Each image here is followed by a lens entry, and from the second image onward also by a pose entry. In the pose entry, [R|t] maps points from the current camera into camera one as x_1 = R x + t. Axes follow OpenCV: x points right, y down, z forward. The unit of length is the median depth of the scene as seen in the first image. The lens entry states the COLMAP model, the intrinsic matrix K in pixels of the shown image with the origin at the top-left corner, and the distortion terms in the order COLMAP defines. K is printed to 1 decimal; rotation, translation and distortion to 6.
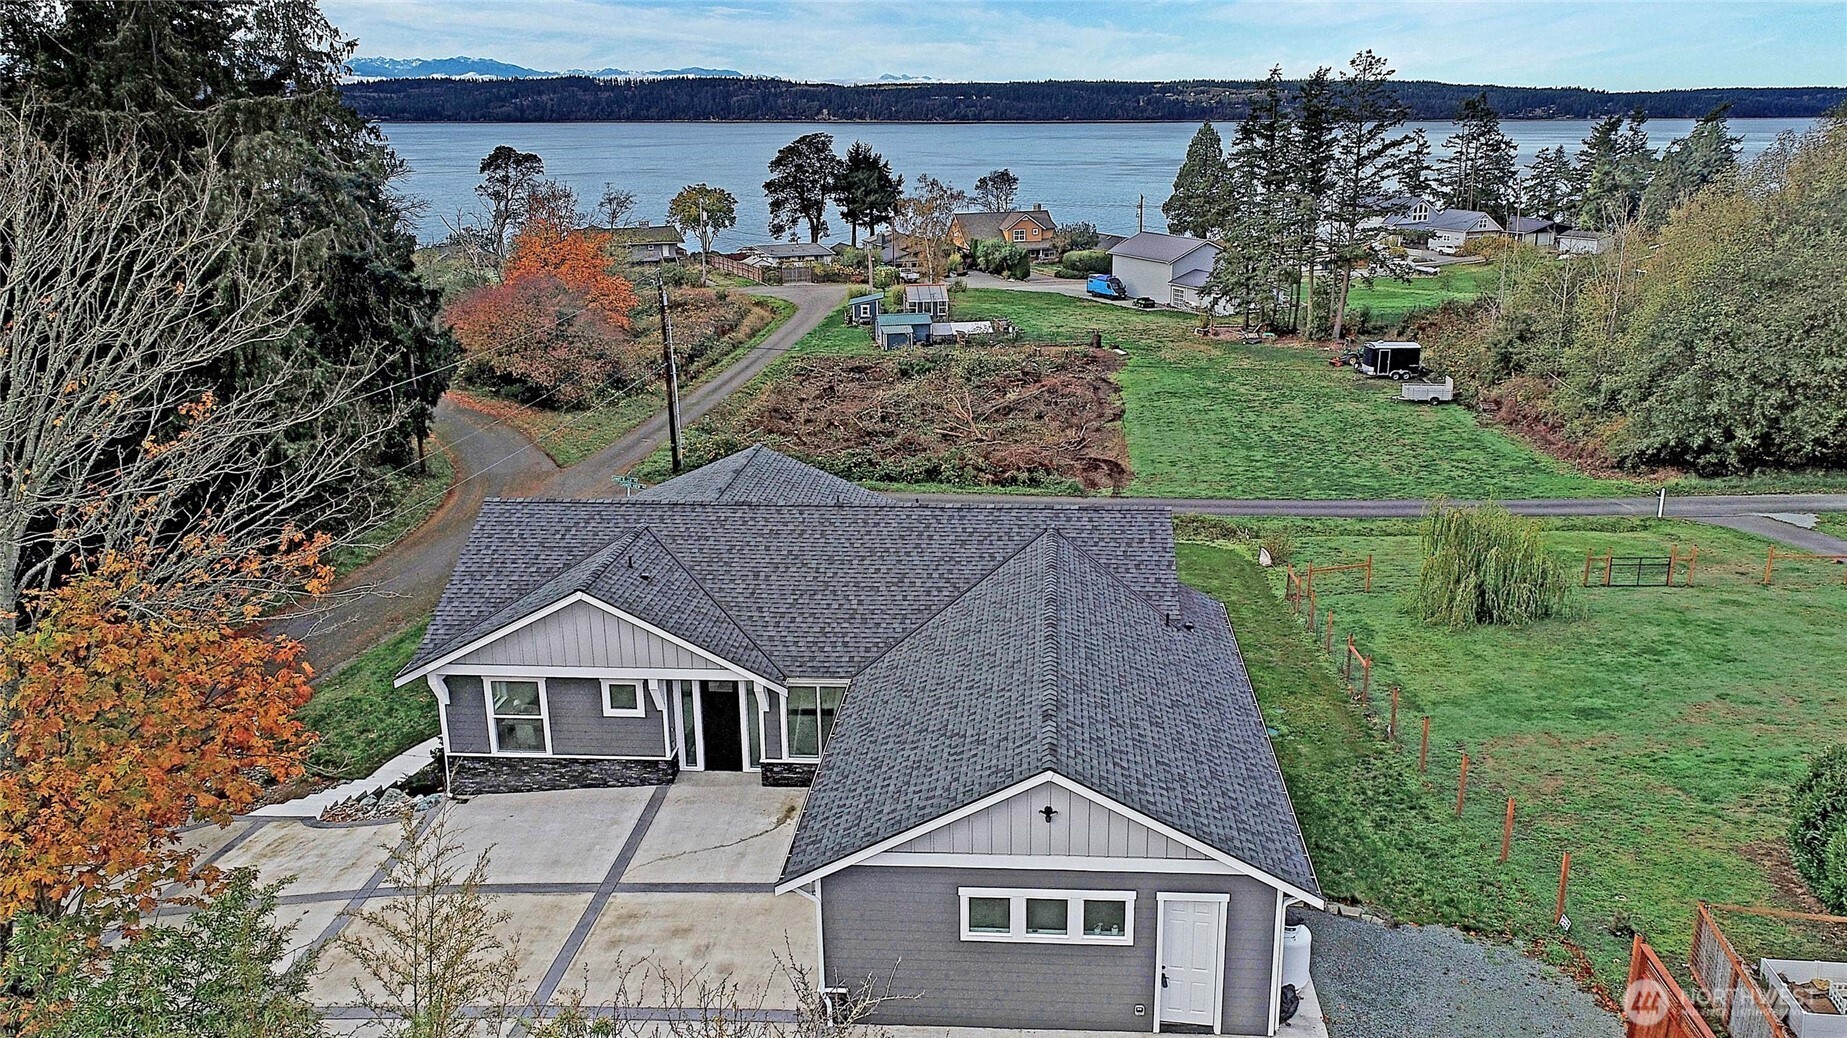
lens RADIAL K [[1334.9, 0, 923.5], [0, 1334.9, 519.0], [0, 0, 1]] dist [0.006443, 0.003640]
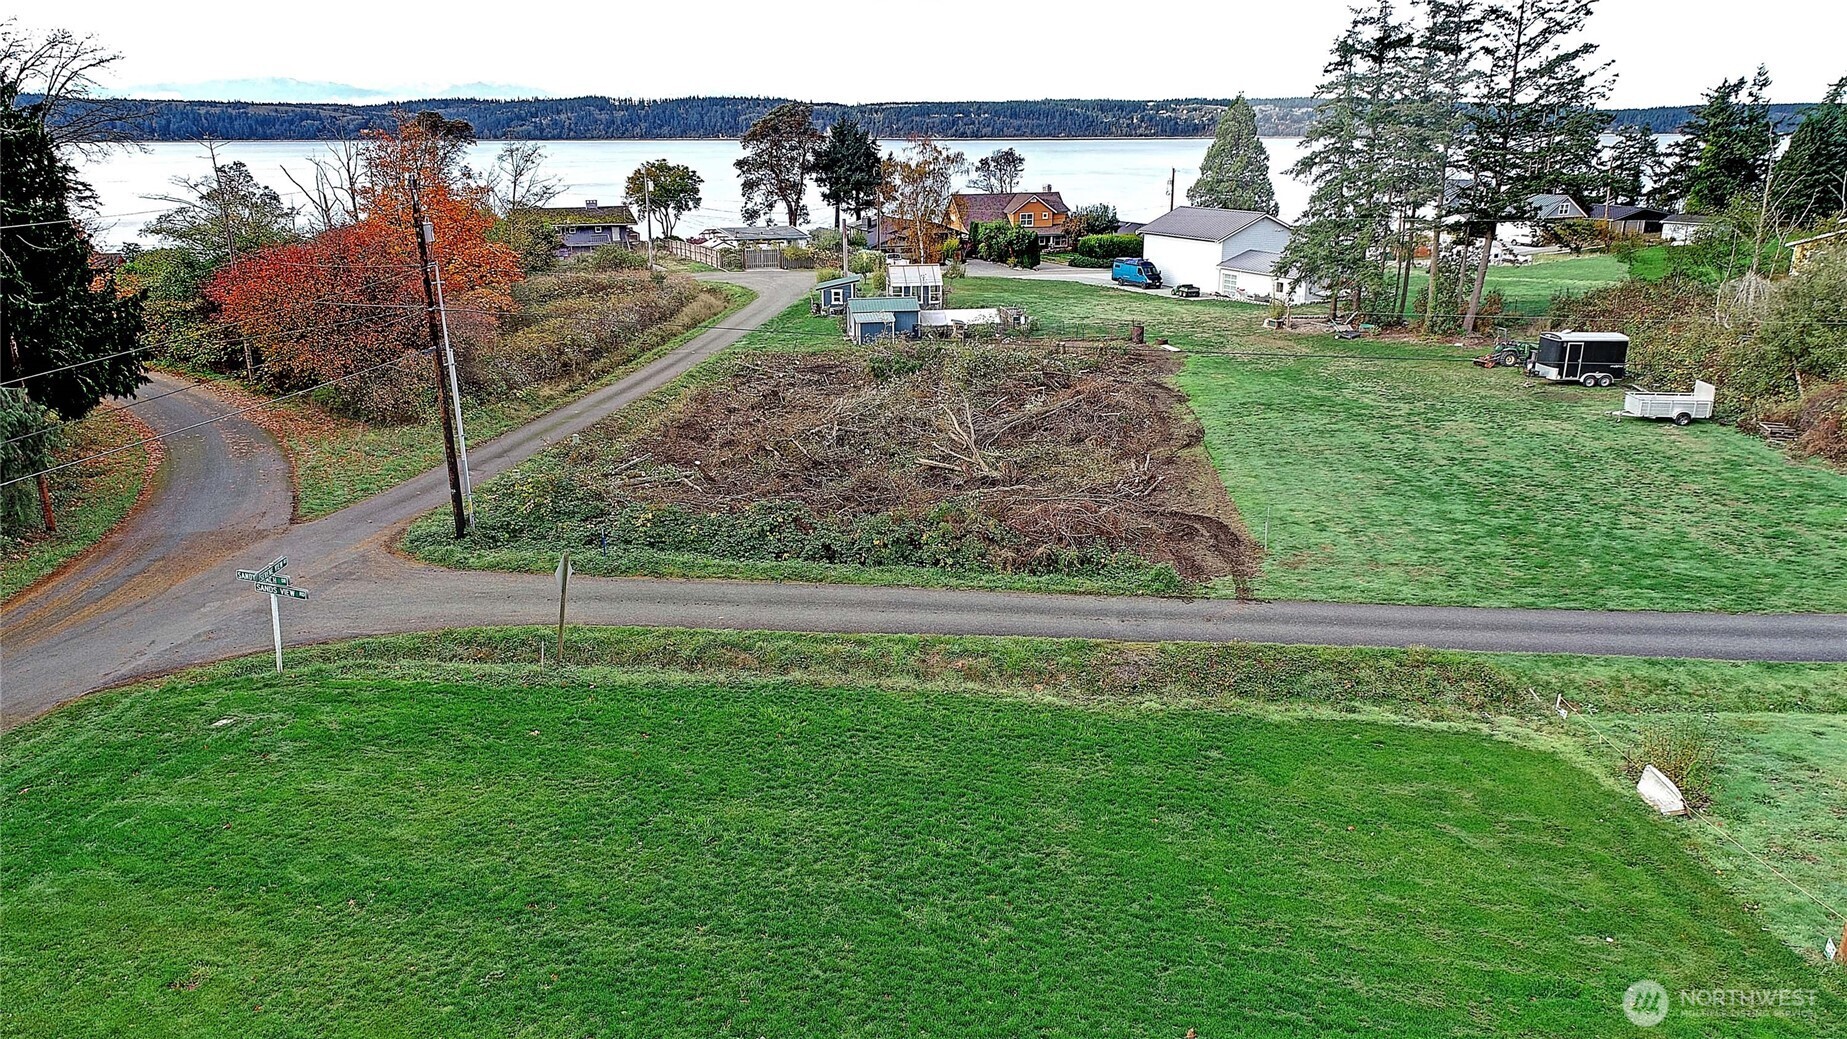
lens RADIAL K [[1334.9, 0, 923.5], [0, 1334.9, 519.5], [0, 0, 1]] dist [0.006443, 0.003640]
pose [[0.999981, 0.005645, 0.002487, 0.006102], [-0.005632, 0.999970, -0.005227, -0.020703], [-0.002517, 0.005212, 0.999983, 0.213329]]
